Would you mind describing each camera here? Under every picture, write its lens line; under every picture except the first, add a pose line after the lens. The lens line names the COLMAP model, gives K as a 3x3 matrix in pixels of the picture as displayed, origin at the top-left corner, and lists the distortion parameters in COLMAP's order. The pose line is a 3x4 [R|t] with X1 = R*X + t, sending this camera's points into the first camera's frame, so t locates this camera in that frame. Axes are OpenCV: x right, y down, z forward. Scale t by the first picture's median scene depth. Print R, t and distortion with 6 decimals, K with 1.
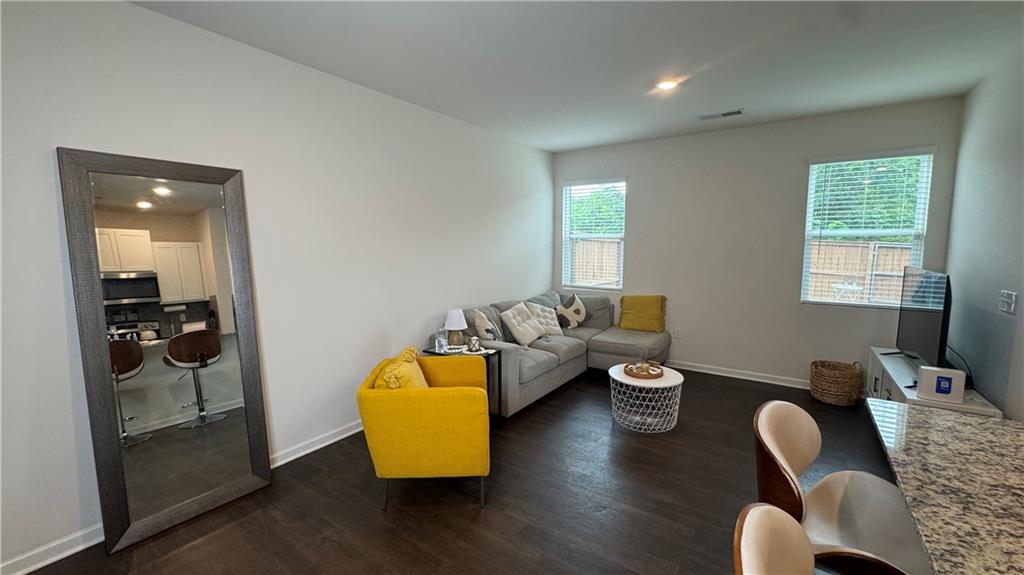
lens RADIAL K [[410.7, 0, 513.3], [0, 410.7, 288.7], [0, 0, 1]] dist [-0.000778, -0.000001]
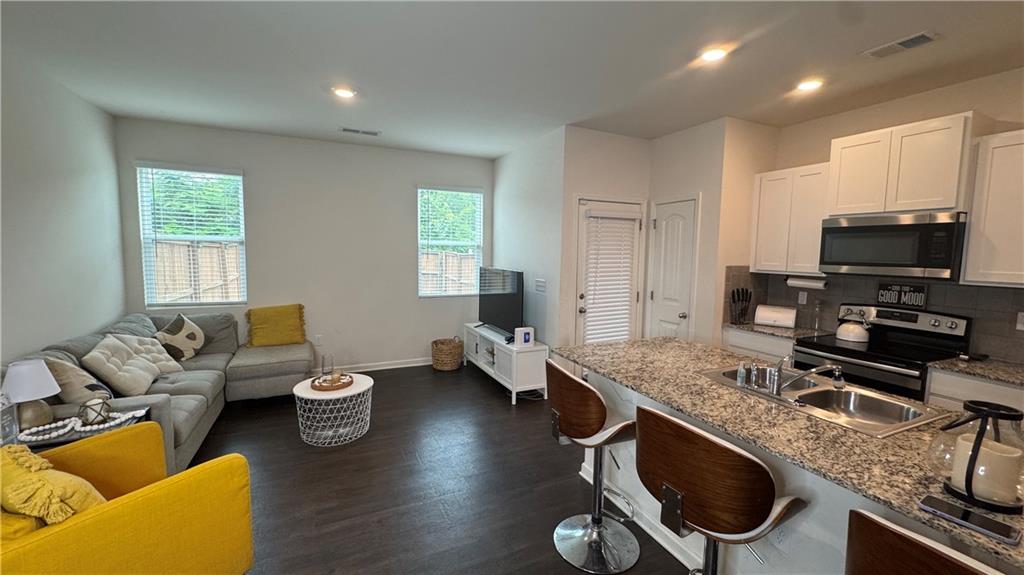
lens RADIAL K [[410.7, 0, 510.2], [0, 410.7, 288.1], [0, 0, 1]] dist [-0.000778, -0.000001]
pose [[0.506100, -0.070814, 0.859563, -0.273388], [0.079845, 0.996191, 0.035058, -0.019173], [-0.858771, 0.050889, 0.509826, 0.134833]]
